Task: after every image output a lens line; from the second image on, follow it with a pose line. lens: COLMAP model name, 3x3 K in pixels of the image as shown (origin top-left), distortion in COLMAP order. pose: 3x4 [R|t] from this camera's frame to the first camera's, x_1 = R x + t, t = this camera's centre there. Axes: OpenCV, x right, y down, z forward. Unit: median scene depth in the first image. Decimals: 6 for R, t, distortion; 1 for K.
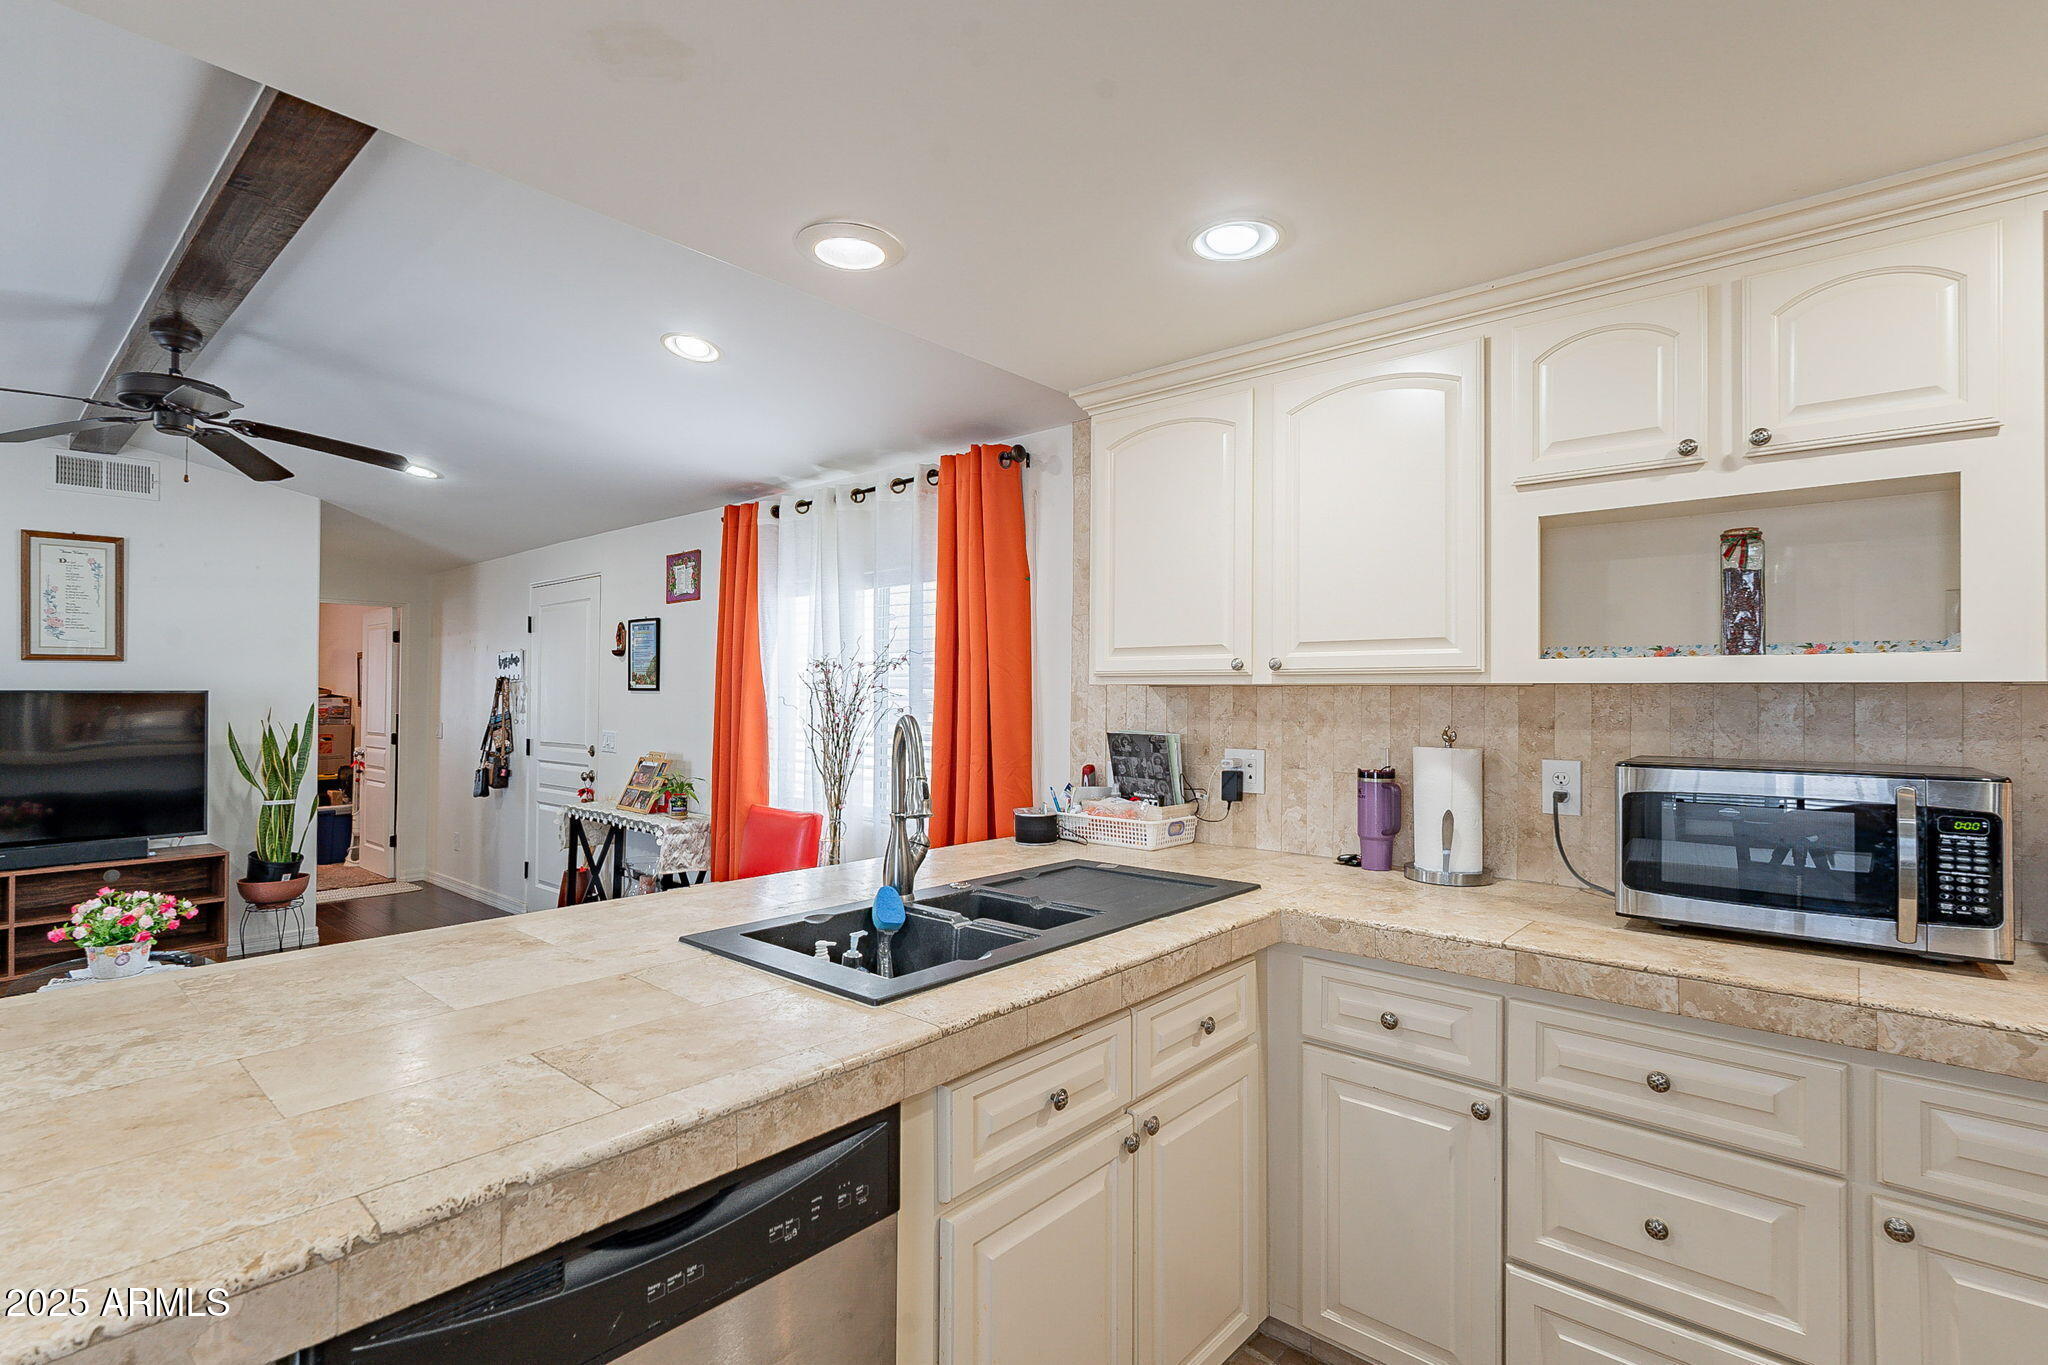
lens RADIAL K [[962.8, 0, 1011.1], [0, 962.8, 683.7], [0, 0, 1]] dist [0.000155, 0.000713]
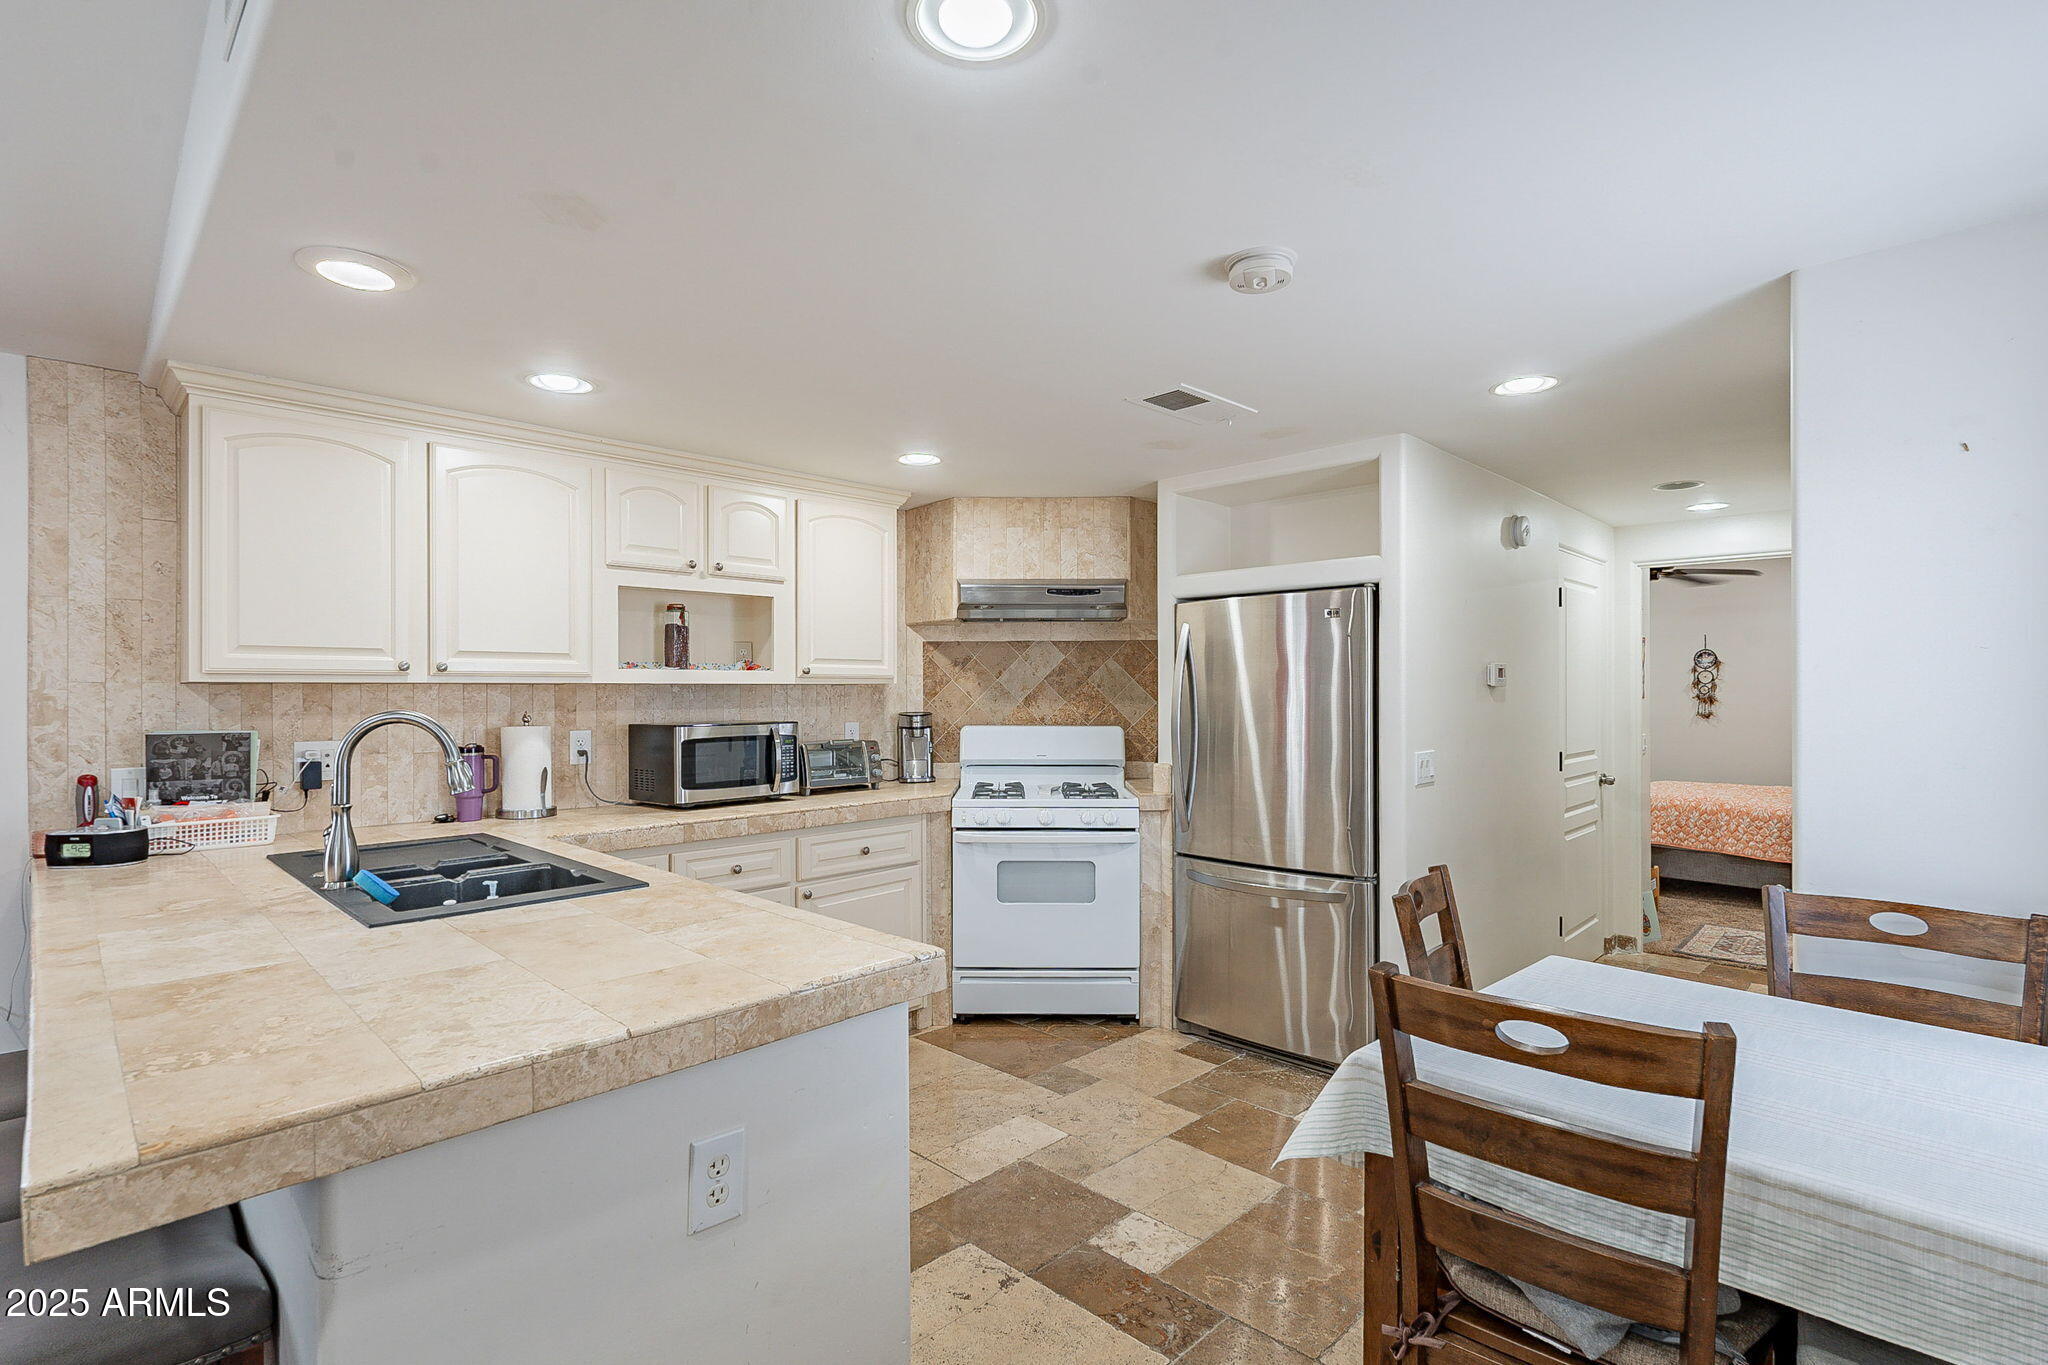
lens RADIAL K [[985.6, 0, 1024.0], [0, 985.6, 682.5], [0, 0, 1]] dist [0.001705, 0.000200]
pose [[0.049007, 0.002412, 0.998796, -0.753987], [-0.008451, 0.999962, -0.002000, -0.002924], [-0.998763, -0.008343, 0.049026, 0.128592]]
